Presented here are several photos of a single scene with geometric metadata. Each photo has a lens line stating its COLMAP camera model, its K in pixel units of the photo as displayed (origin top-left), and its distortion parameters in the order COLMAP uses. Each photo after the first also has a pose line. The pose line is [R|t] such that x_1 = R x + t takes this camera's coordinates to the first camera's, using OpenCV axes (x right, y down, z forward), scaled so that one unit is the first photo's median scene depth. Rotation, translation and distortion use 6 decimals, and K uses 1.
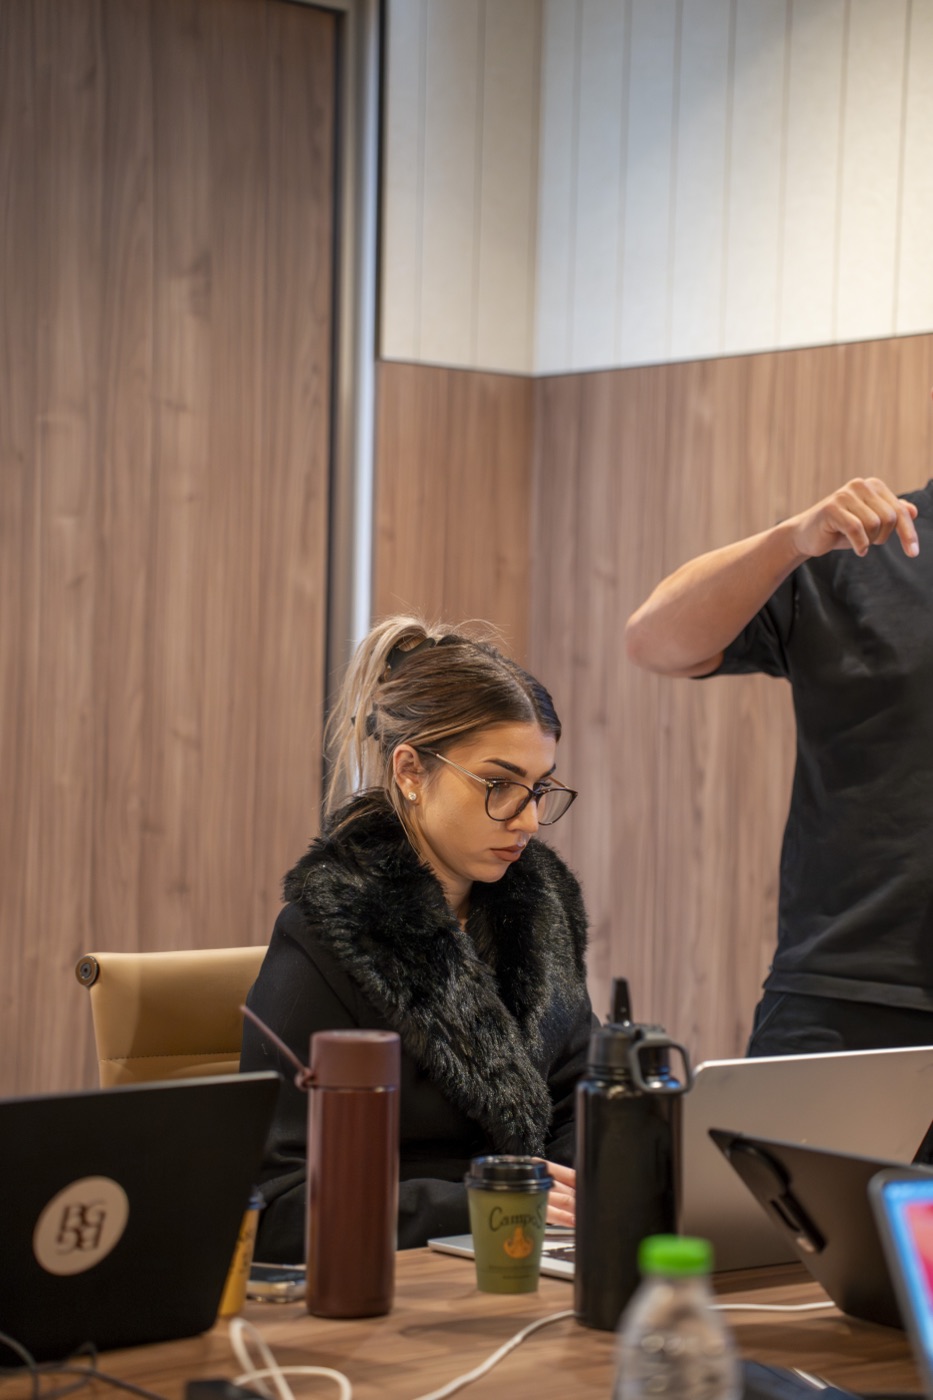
lens RADIAL K [[2995.0, 0, 475.7], [0, 2995.0, 693.9], [0, 0, 1]] dist [0.584017, 0.000000]
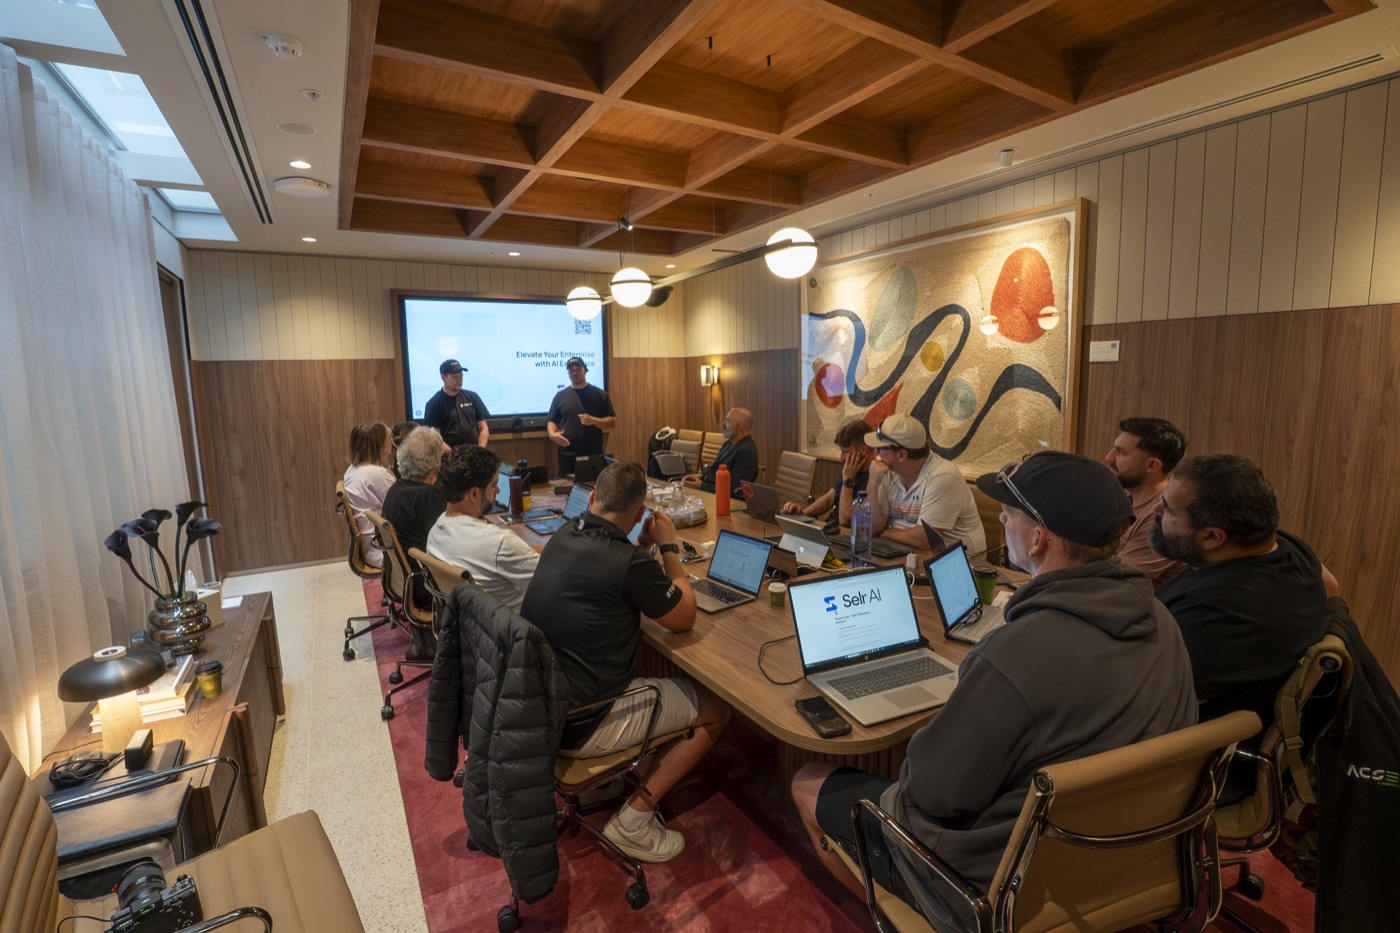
lens RADIAL K [[633.1, 0, 688.3], [0, 633.1, 461.9], [0, 0, 1]] dist [-0.038007, 0.001908]
pose [[0.152533, -0.164985, 0.974430, -0.913035], [0.021003, 0.986286, 0.163705, -0.099620], [-0.988075, -0.004504, 0.153906, 0.092293]]
